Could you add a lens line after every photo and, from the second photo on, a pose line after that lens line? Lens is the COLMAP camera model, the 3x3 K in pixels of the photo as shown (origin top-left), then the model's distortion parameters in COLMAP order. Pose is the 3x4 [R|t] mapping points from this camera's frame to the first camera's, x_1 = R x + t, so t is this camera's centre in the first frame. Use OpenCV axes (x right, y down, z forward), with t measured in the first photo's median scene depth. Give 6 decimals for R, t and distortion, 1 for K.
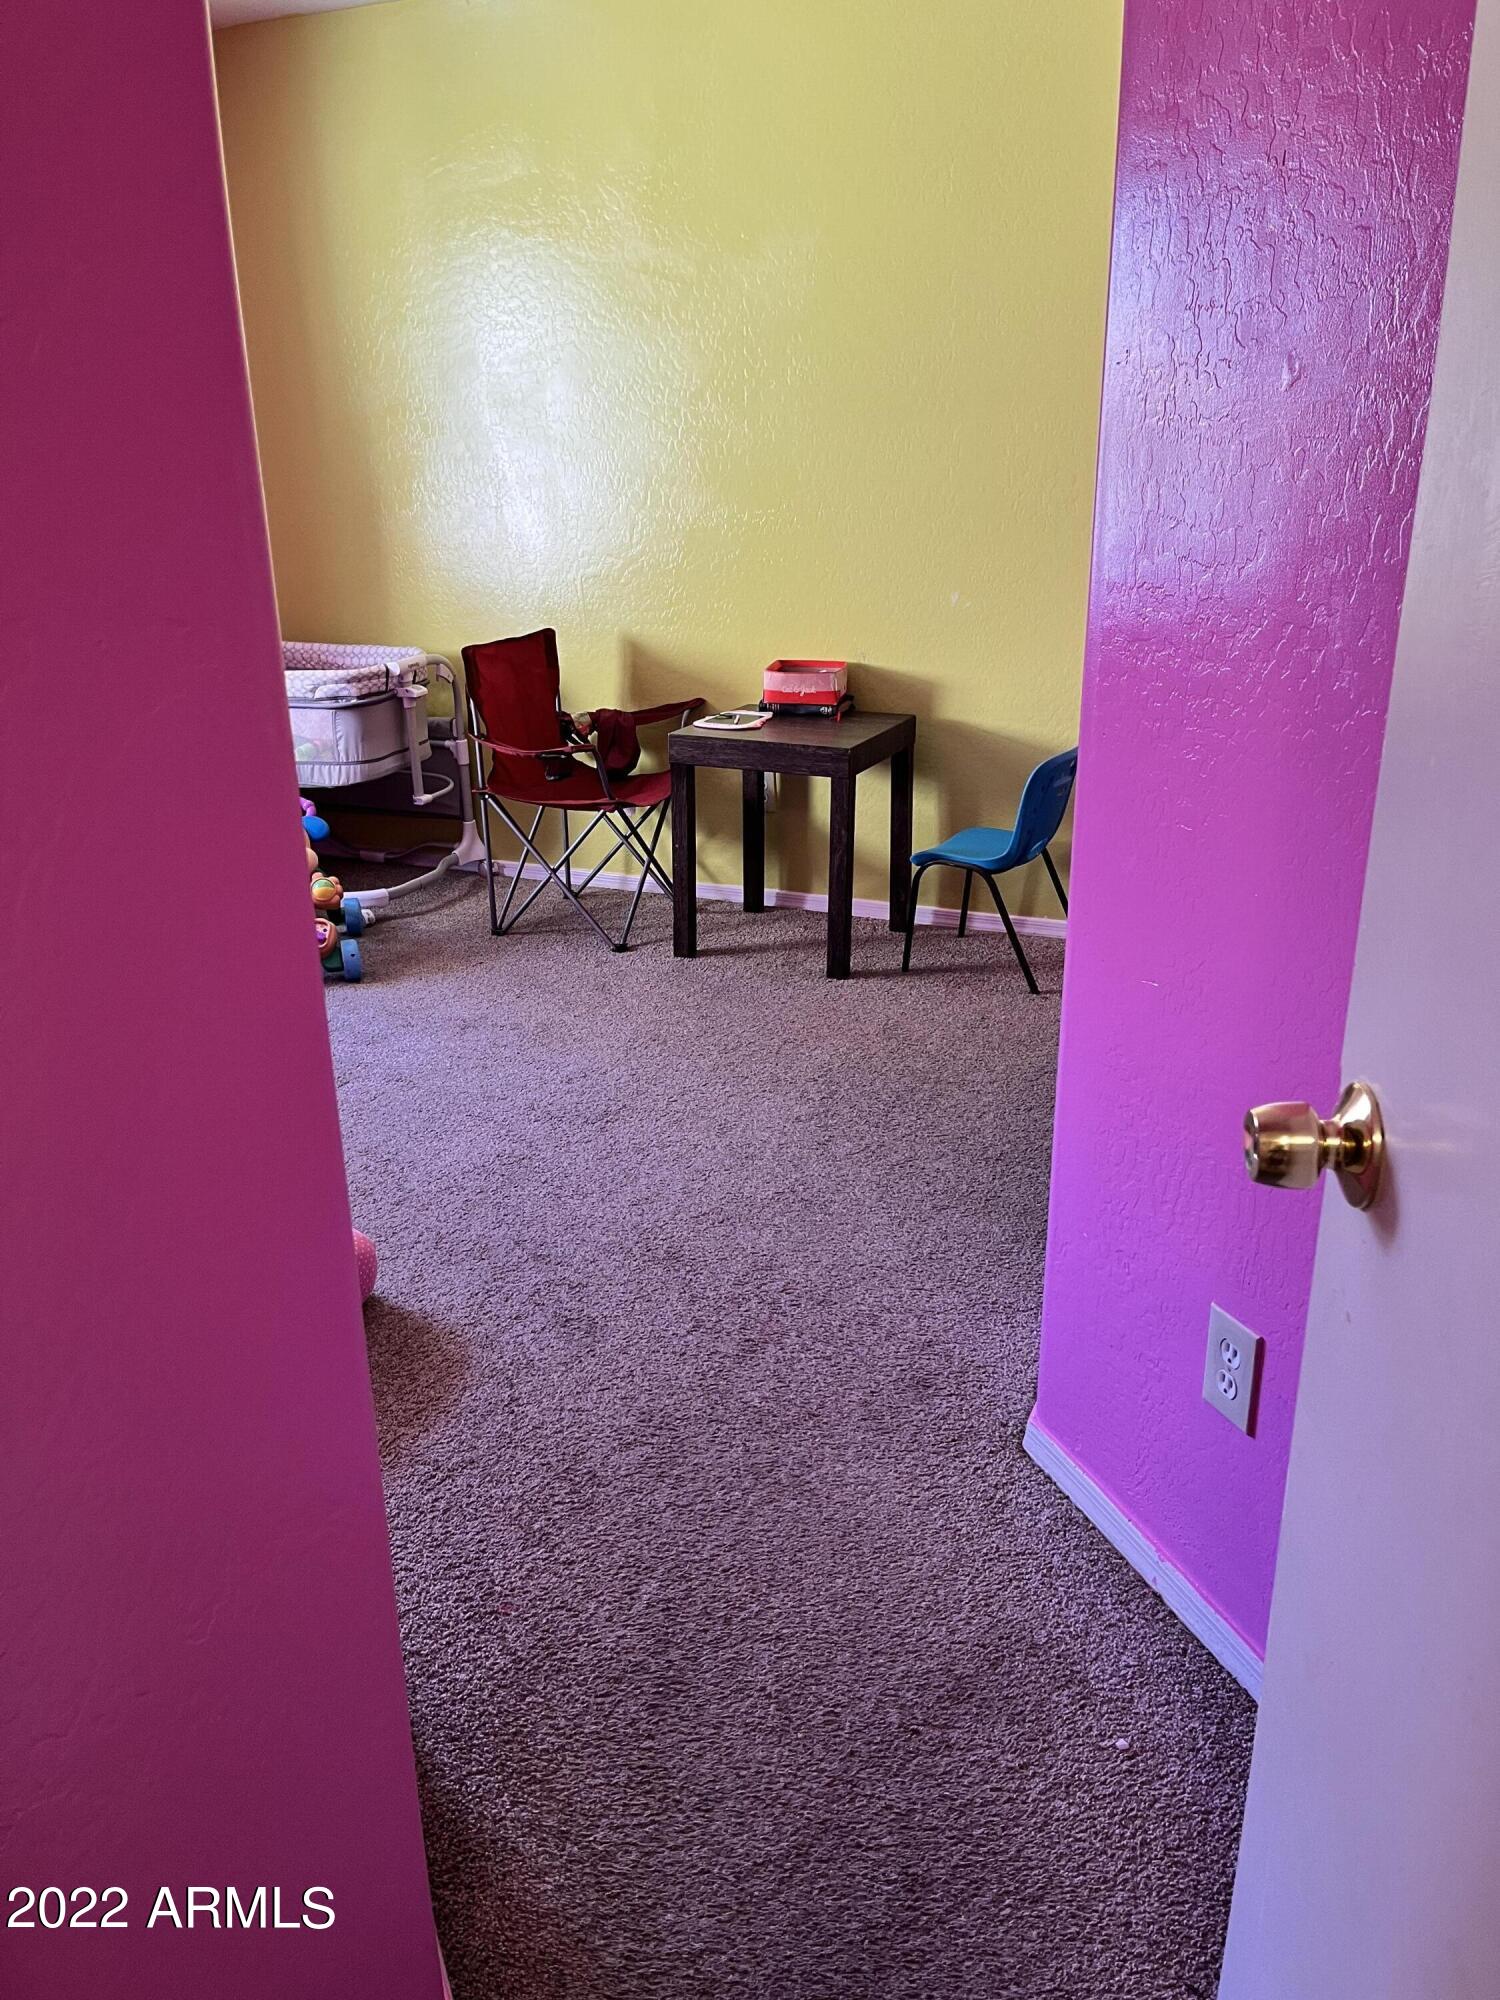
lens RADIAL K [[1506.1, 0, 754.5], [0, 1506.1, 991.8], [0, 0, 1]] dist [0.056723, -0.075838]
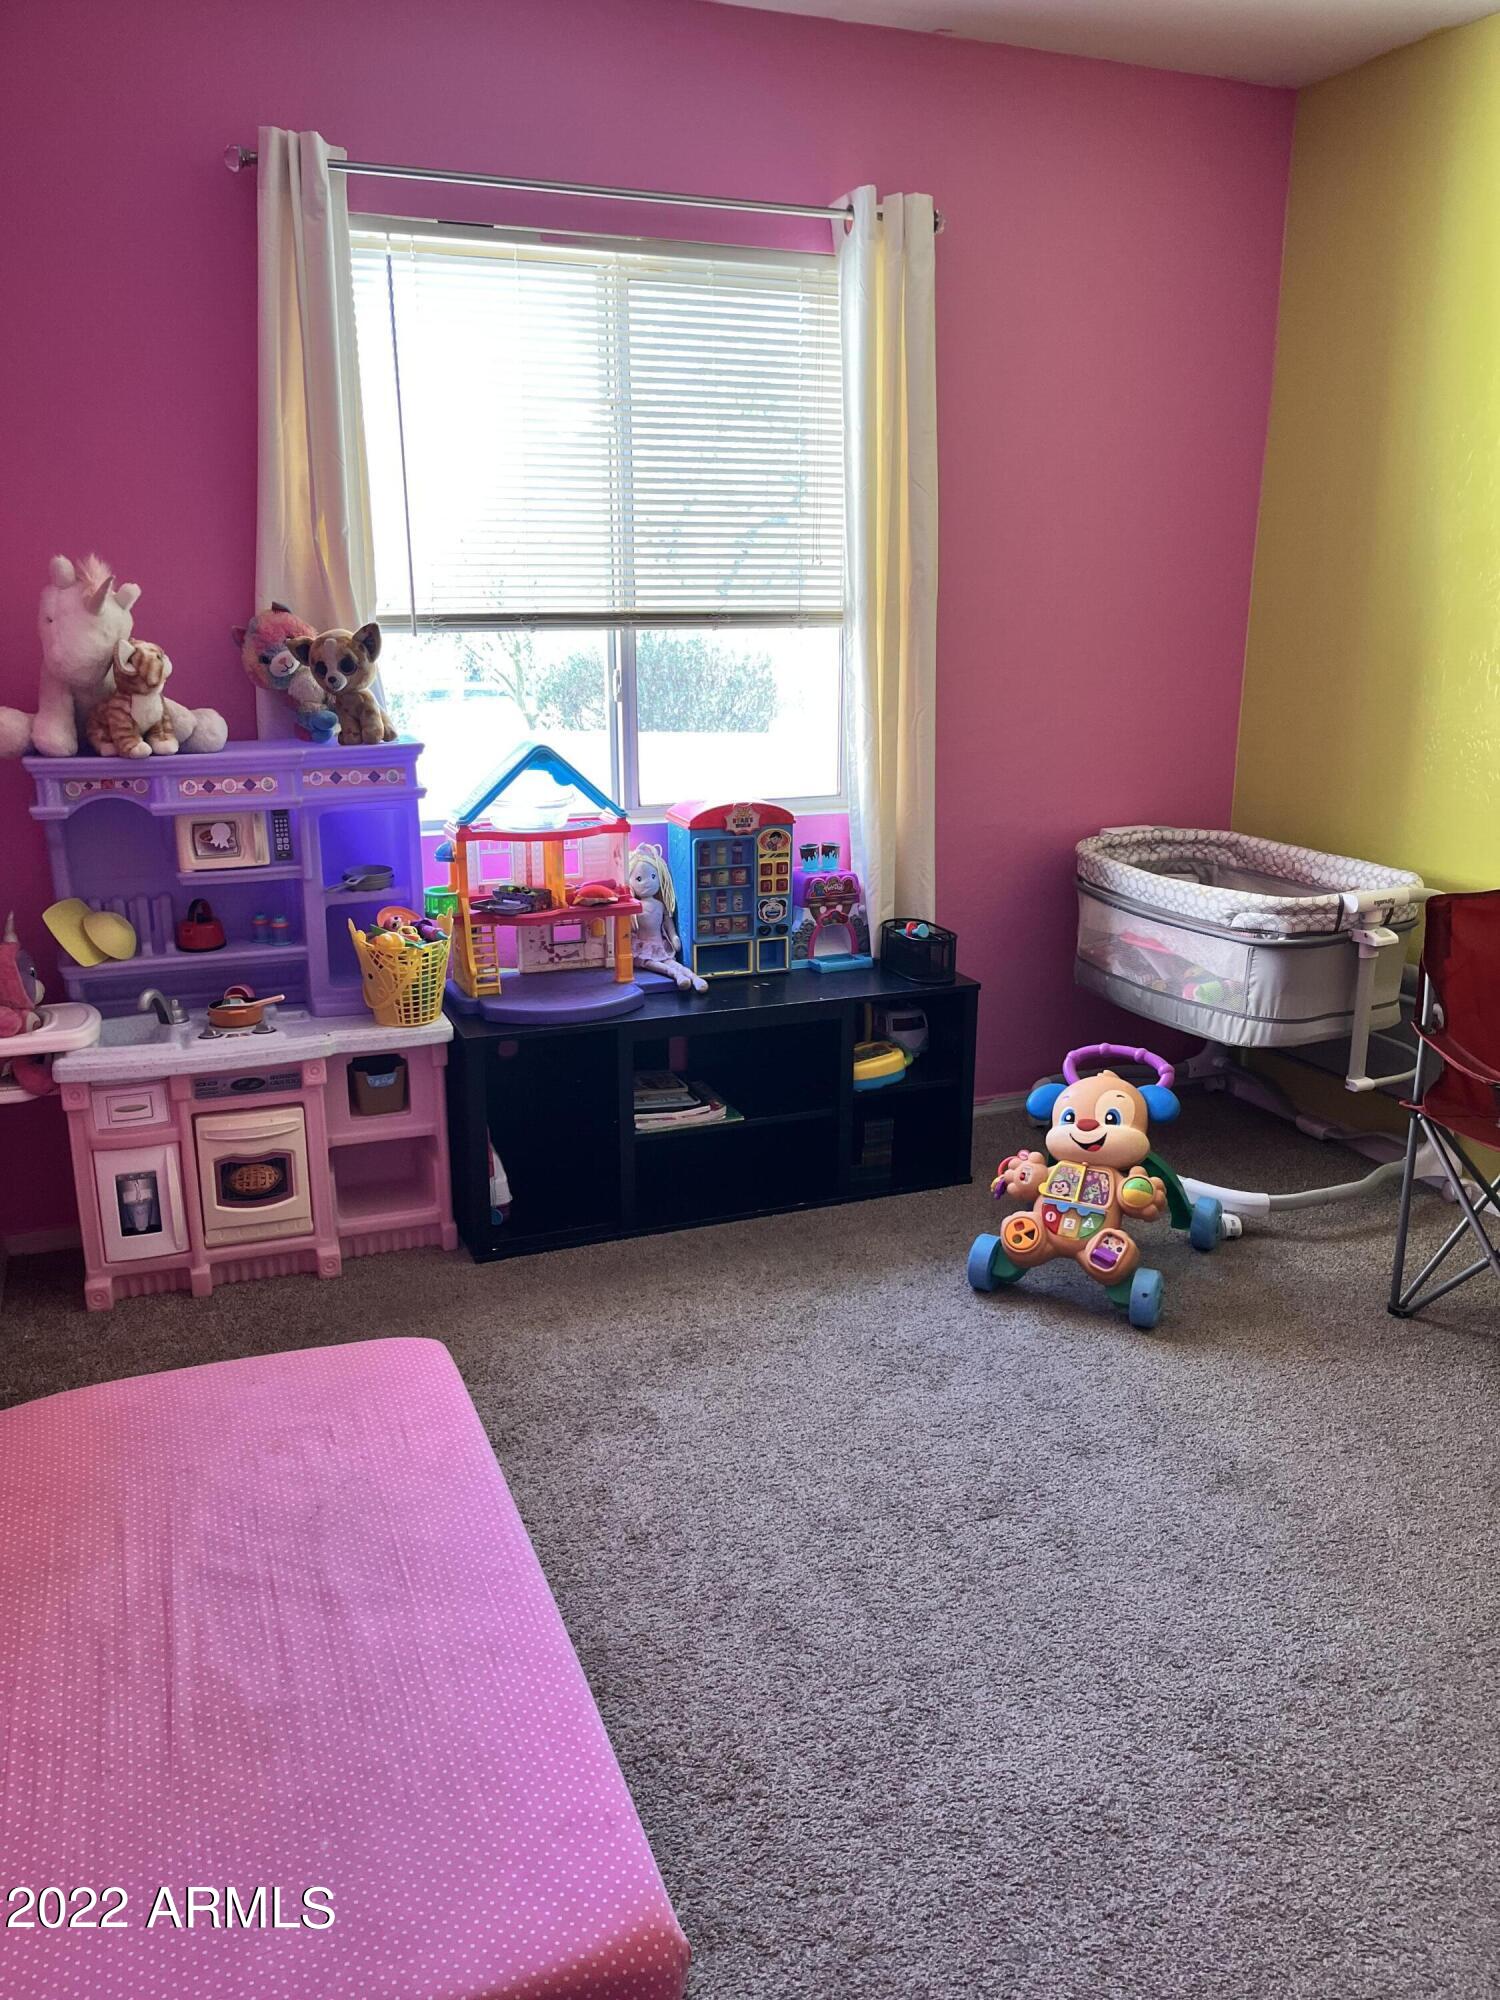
lens RADIAL K [[1506.1, 0, 759.3], [0, 1506.1, 1015.8], [0, 0, 1]] dist [0.056723, -0.075838]
pose [[0.716213, 0.206963, -0.666487, 0.047447], [-0.248283, 0.968097, 0.033814, -0.117522], [0.652223, 0.141259, 0.744749, 0.296893]]
